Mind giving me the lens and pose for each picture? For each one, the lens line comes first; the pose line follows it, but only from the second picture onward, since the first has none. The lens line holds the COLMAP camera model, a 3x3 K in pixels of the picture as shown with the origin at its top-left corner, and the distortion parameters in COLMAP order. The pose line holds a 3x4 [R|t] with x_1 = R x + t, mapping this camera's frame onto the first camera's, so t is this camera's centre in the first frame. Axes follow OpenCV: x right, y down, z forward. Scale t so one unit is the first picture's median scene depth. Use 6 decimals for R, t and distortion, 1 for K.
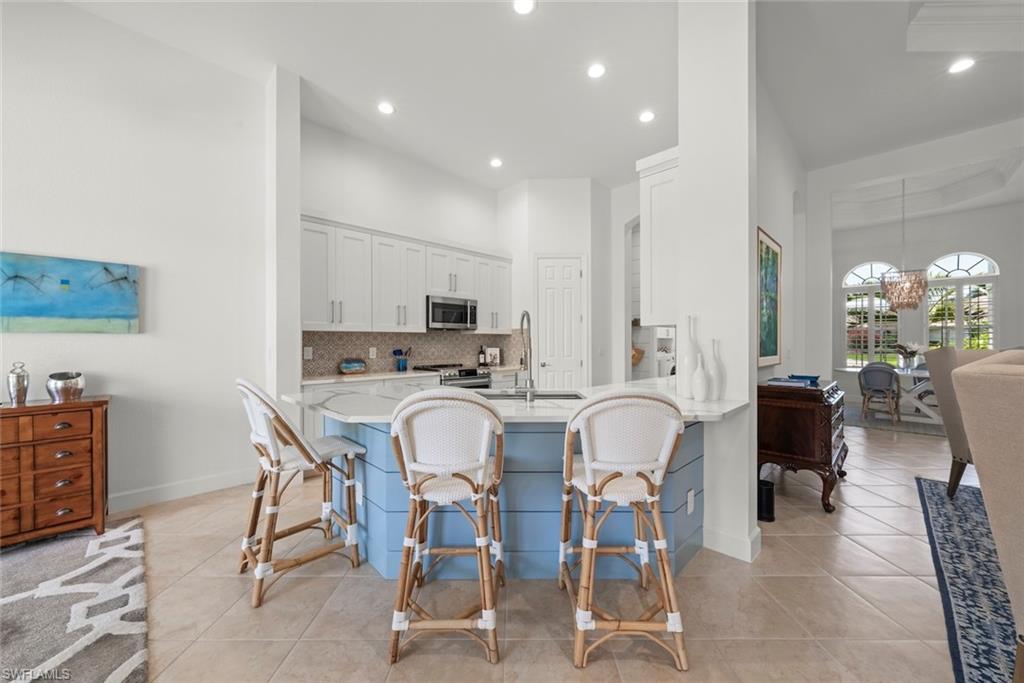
lens RADIAL K [[382.2, 0, 512.0], [0, 382.2, 341.5], [0, 0, 1]] dist [0.002134, 0.000190]
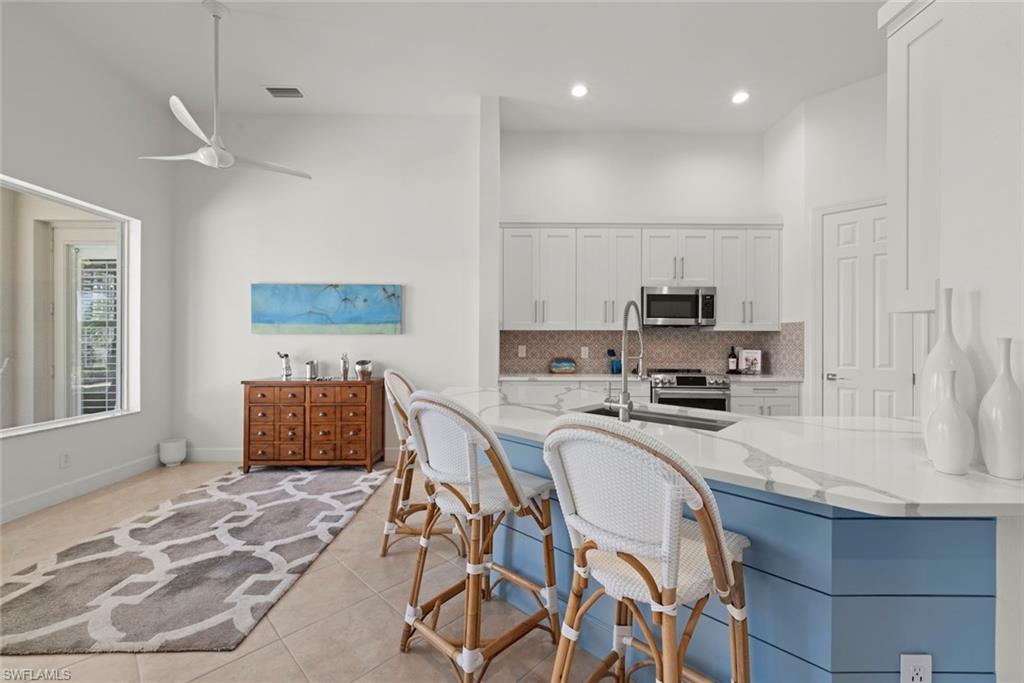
lens RADIAL K [[417.6, 0, 512.0], [0, 417.6, 341.5], [0, 0, 1]] dist [0.004904, 0.000042]
pose [[0.717433, 0.004997, -0.696610, 0.285752], [-0.003526, 0.999988, 0.003543, -0.000919], [0.696619, -0.000086, 0.717442, 0.165393]]
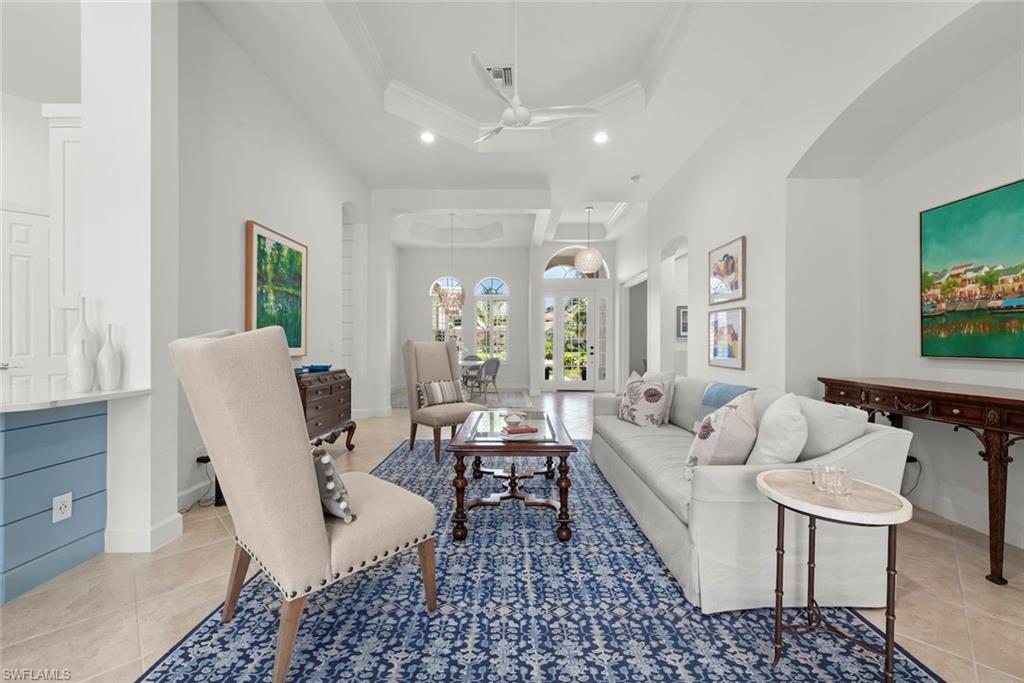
lens RADIAL K [[402.0, 0, 512.0], [0, 402.0, 341.5], [0, 0, 1]] dist [0.001718, 0.000284]
pose [[0.708111, 0.004814, 0.706085, 0.330452], [-0.004340, 0.999988, -0.002465, 0.020651], [-0.706088, -0.001319, 0.708123, -0.233111]]
